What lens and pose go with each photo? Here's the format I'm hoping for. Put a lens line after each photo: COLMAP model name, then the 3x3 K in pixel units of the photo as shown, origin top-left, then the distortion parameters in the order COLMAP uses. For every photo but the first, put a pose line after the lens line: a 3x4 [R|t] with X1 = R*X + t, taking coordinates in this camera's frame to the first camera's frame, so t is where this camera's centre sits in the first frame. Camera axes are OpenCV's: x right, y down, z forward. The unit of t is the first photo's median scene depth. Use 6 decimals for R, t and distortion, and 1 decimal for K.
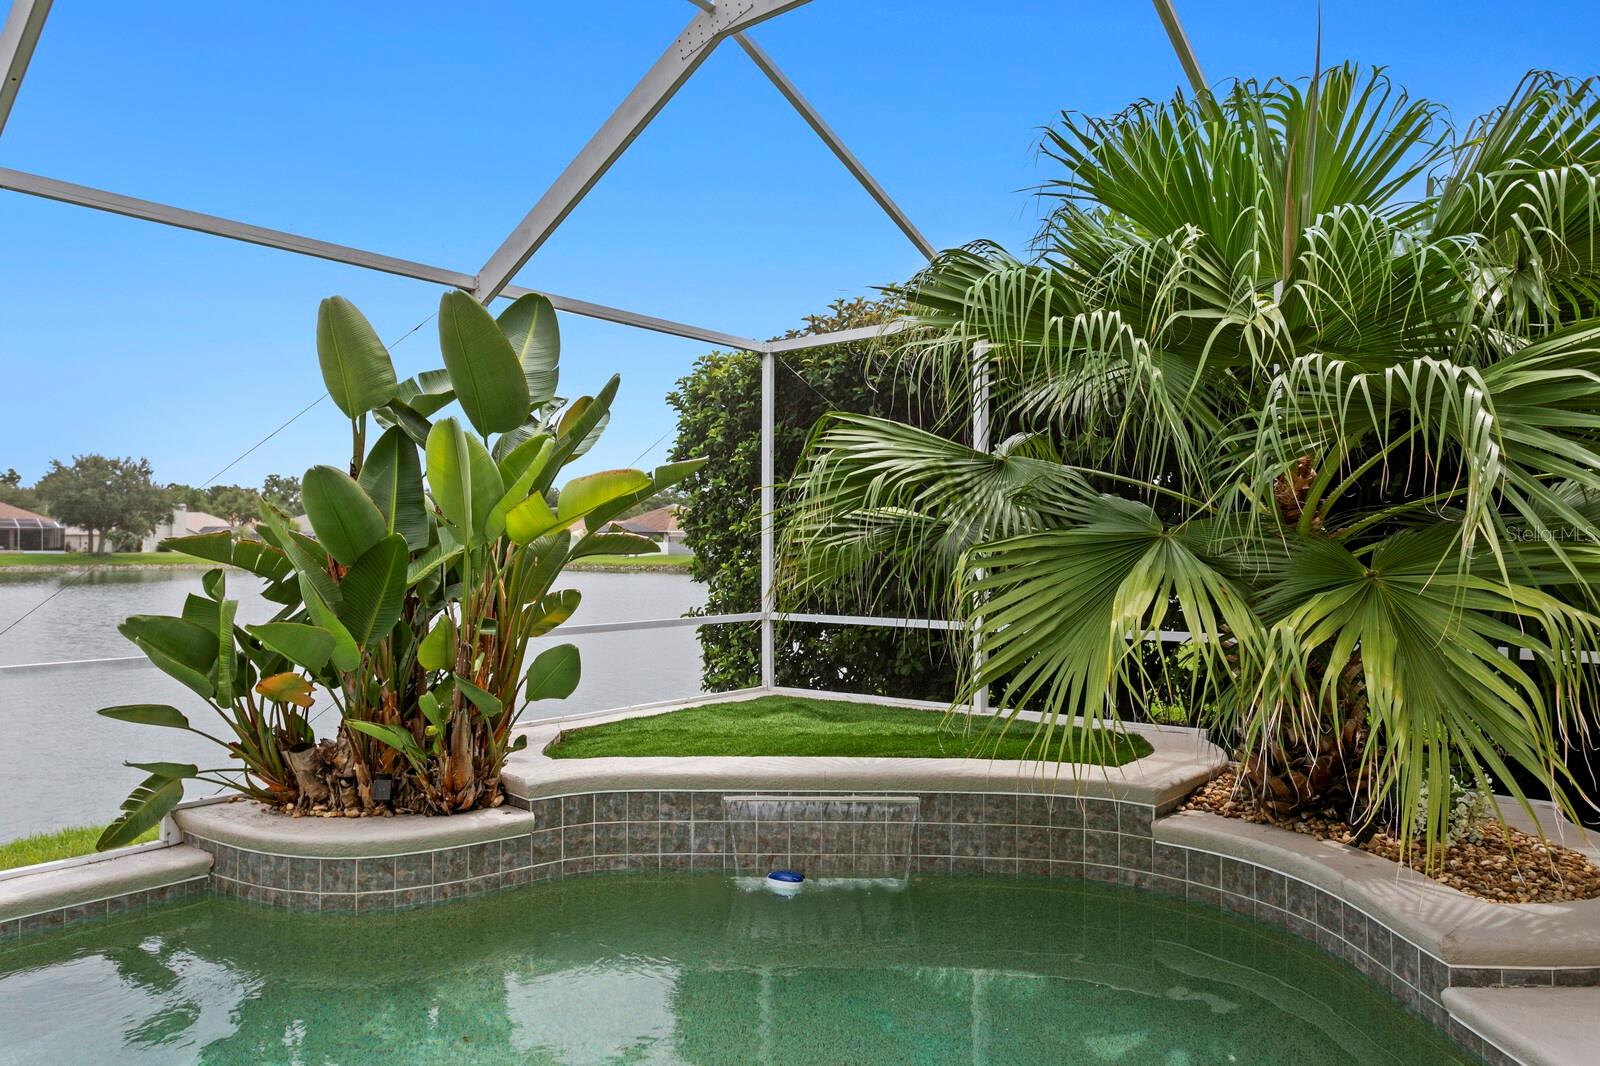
lens RADIAL K [[1084.9, 0, 801.4], [0, 1084.9, 533.3], [0, 0, 1]] dist [-0.000650, -0.000725]
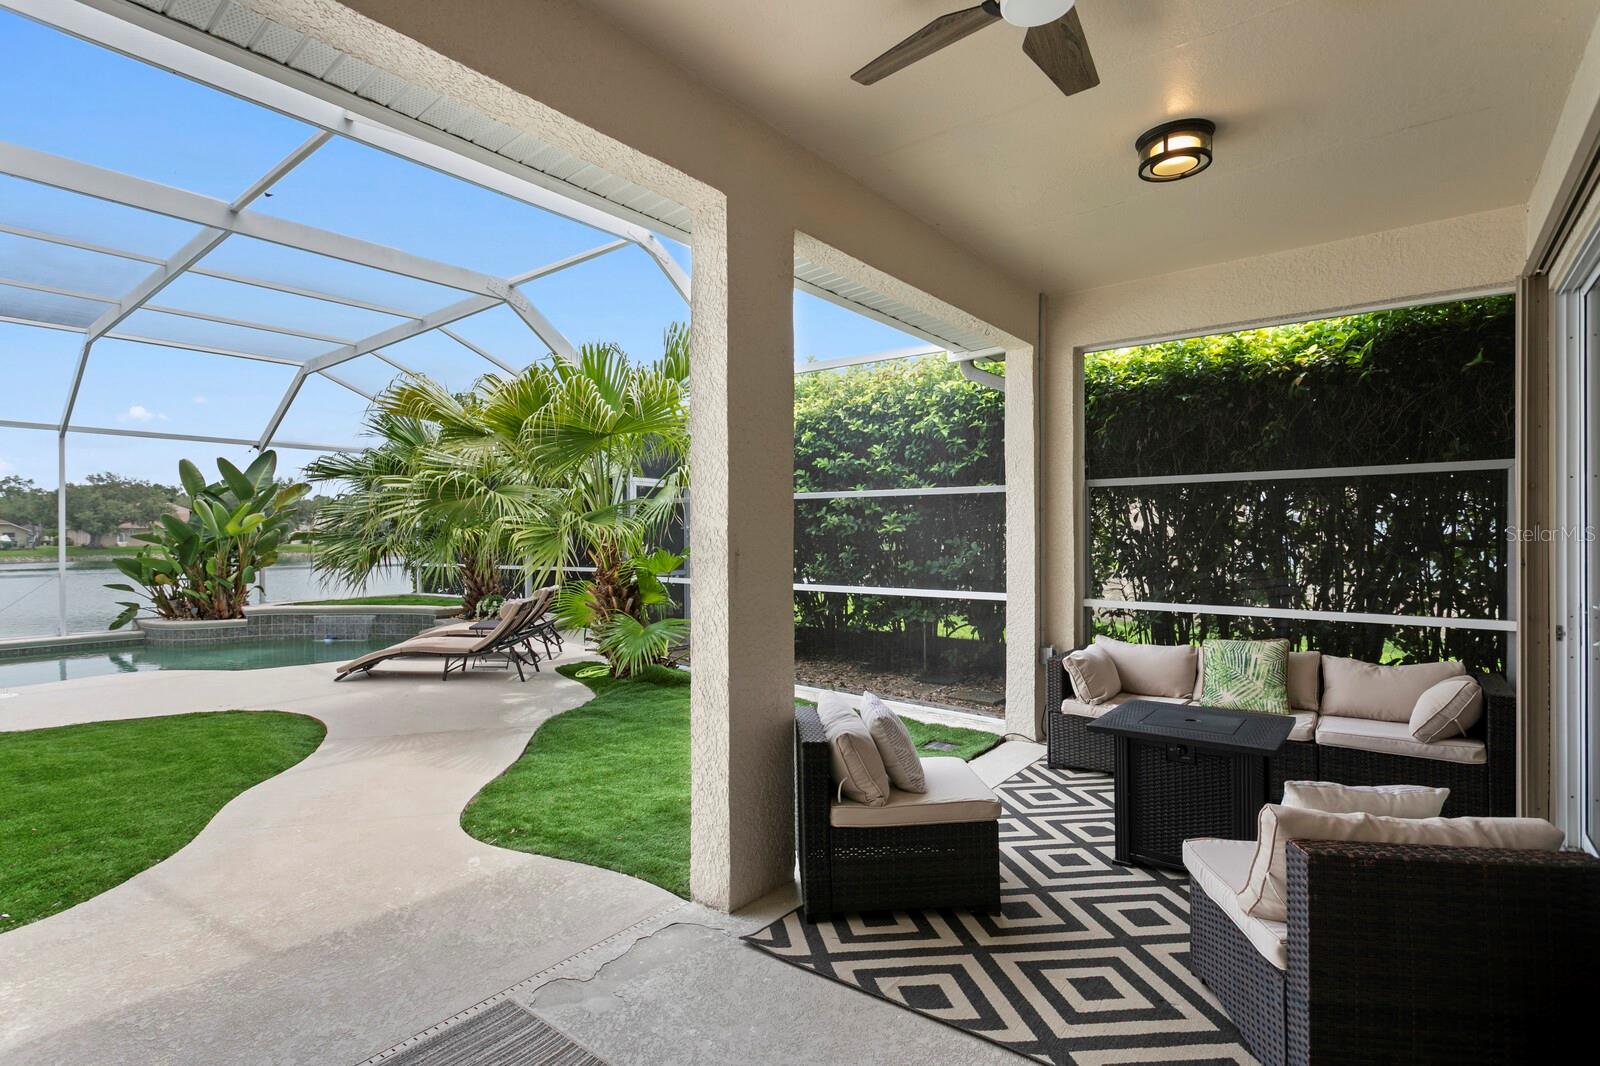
lens RADIAL K [[774.1, 0, 797.7], [0, 774.1, 537.9], [0, 0, 1]] dist [-0.000994, -0.000060]
pose [[0.999873, -0.004310, 0.015317, 1.364829], [0.004074, 0.999873, 0.015420, -0.014670], [-0.015381, -0.015356, 0.999764, -1.334070]]
